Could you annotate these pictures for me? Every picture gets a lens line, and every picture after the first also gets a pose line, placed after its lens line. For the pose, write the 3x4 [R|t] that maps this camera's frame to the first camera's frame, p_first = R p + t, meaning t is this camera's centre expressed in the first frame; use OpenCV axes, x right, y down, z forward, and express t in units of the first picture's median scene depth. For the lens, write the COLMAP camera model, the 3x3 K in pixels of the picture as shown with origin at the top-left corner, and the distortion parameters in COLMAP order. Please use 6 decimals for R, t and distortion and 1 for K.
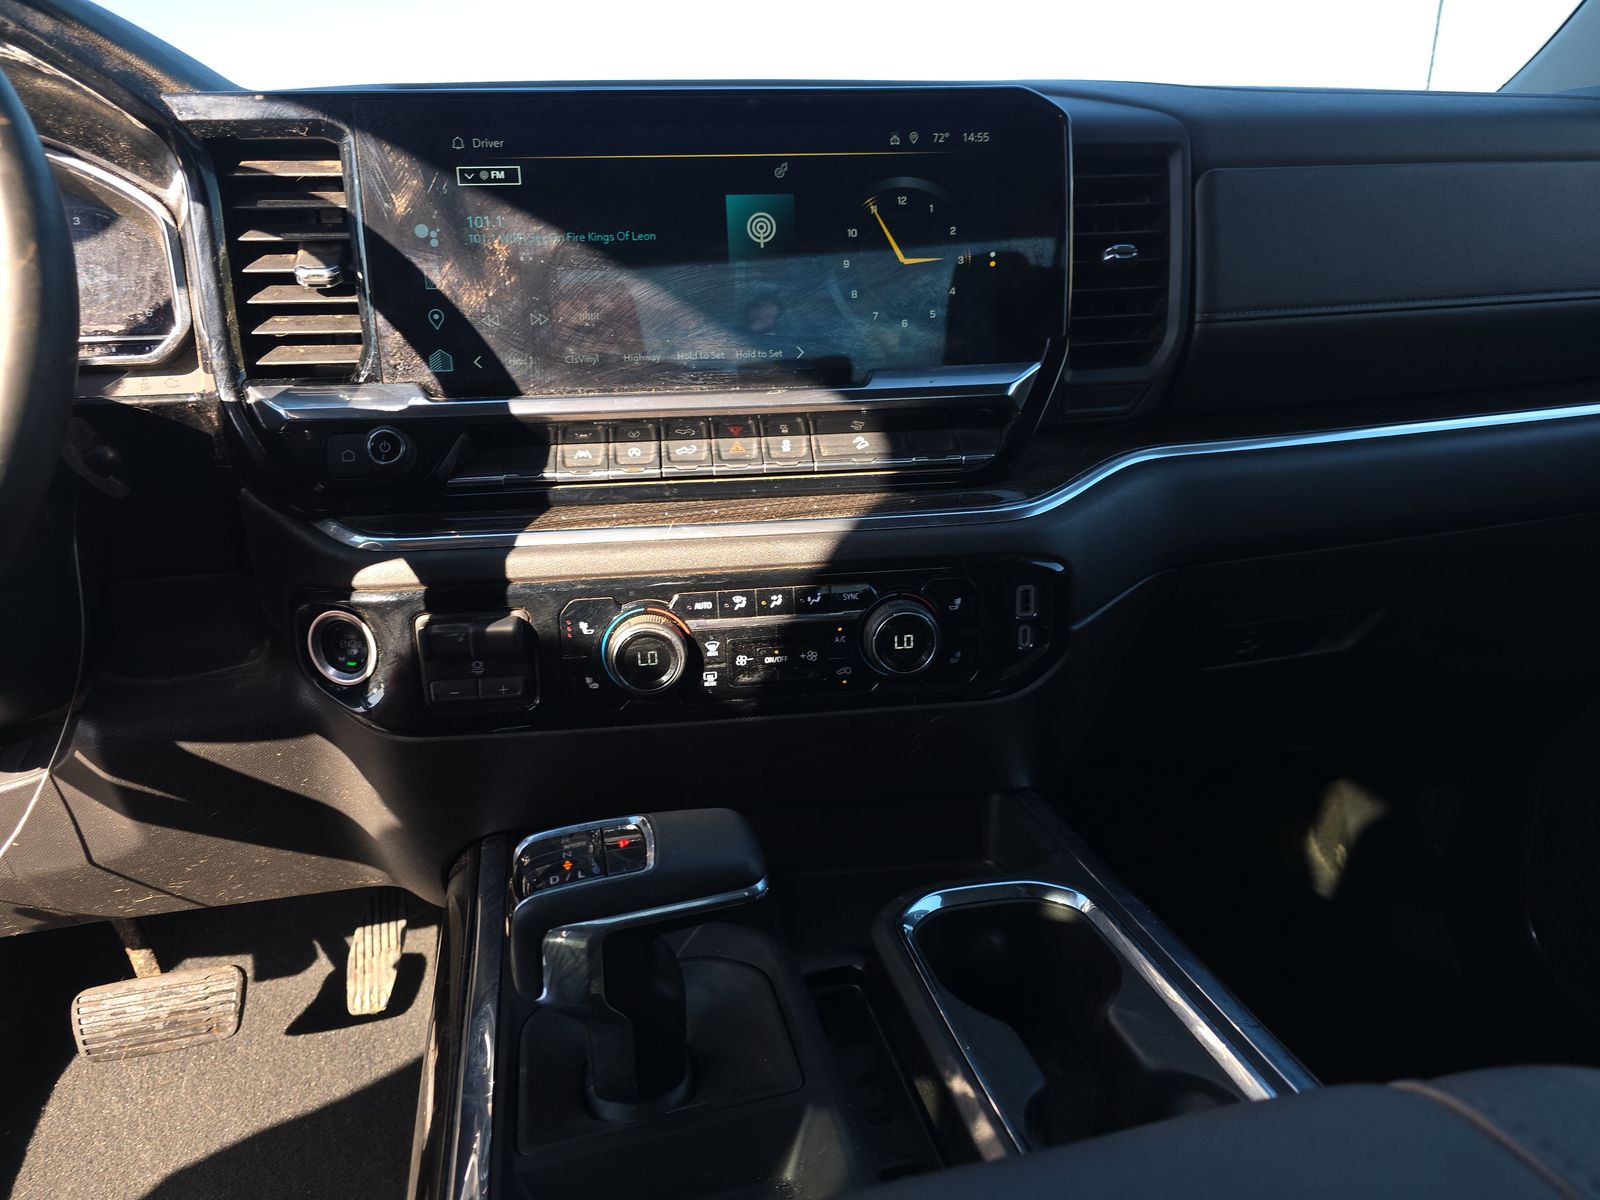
lens RADIAL K [[1061.7, 0, 803.2], [0, 1061.7, 595.8], [0, 0, 1]] dist [0.029773, -0.009976]
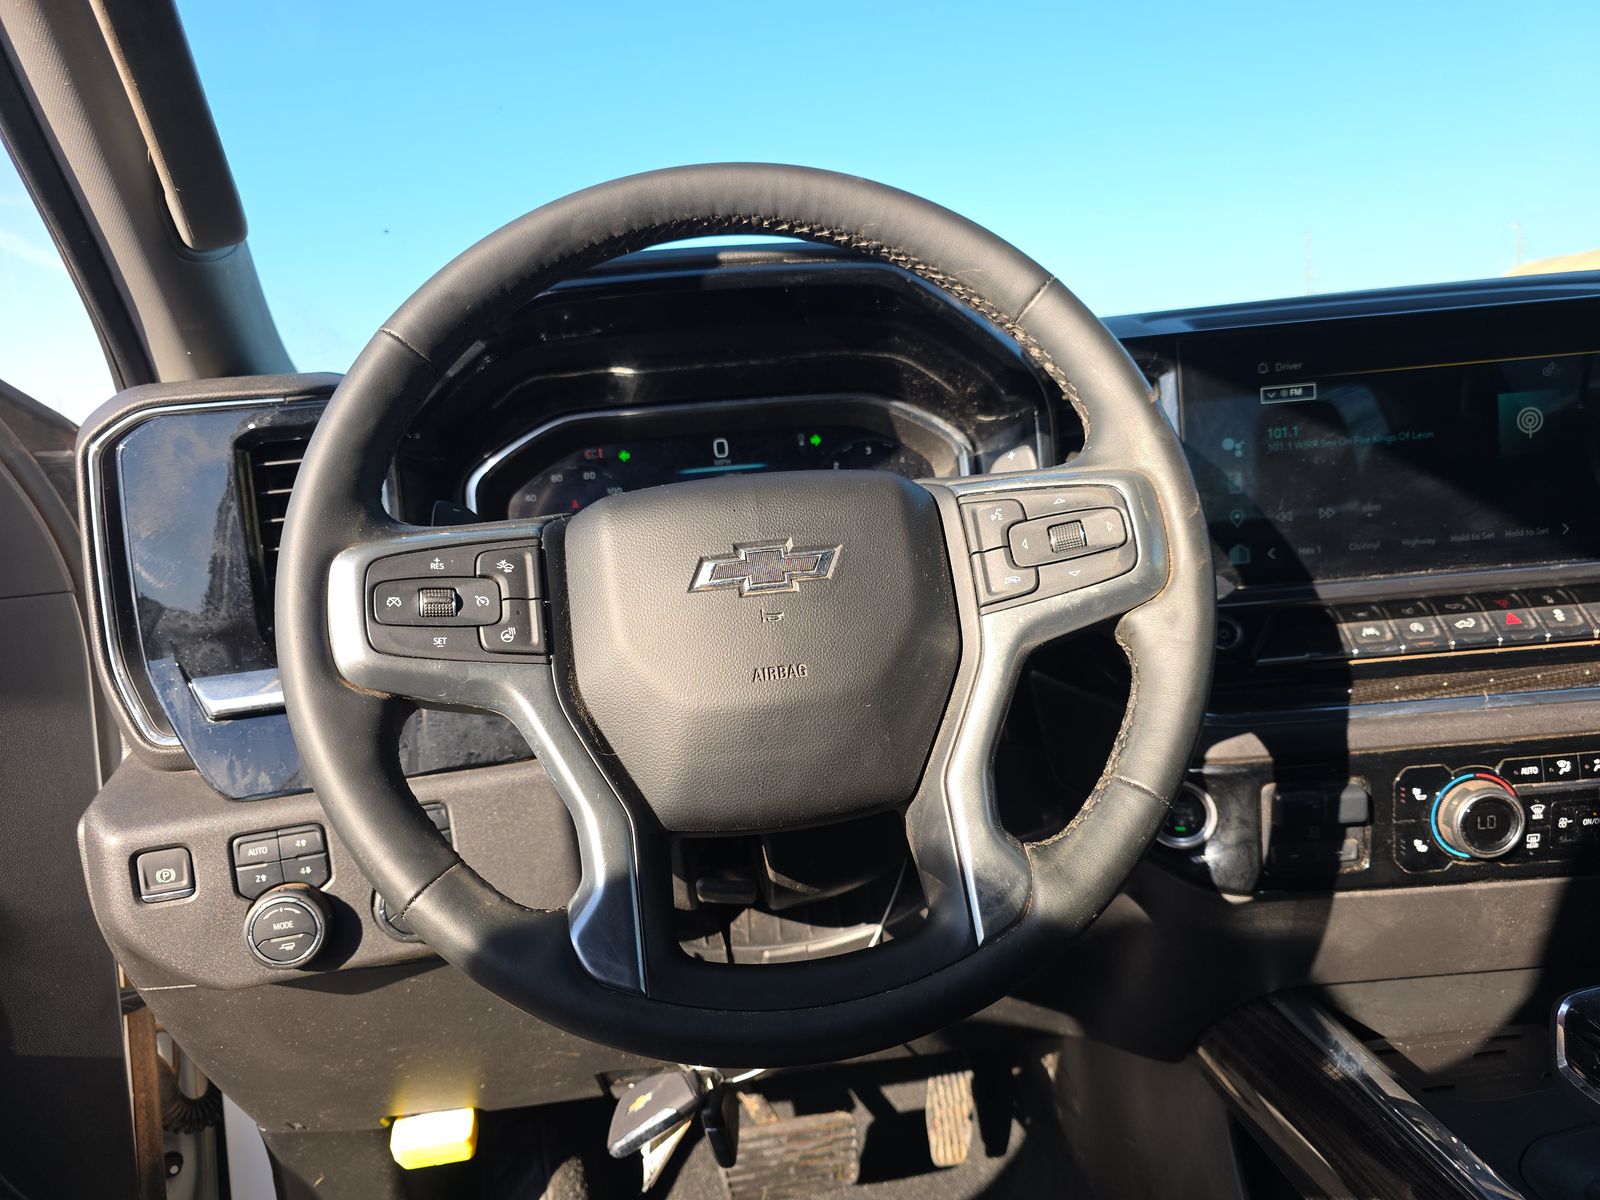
lens RADIAL K [[1061.7, 0, 797.2], [0, 1061.7, 608.8], [0, 0, 1]] dist [0.029773, -0.009976]
pose [[0.992157, -0.038125, -0.119038, -0.677986], [0.024074, 0.992803, -0.117318, -0.042361], [0.122654, 0.113532, 0.985934, -0.162770]]
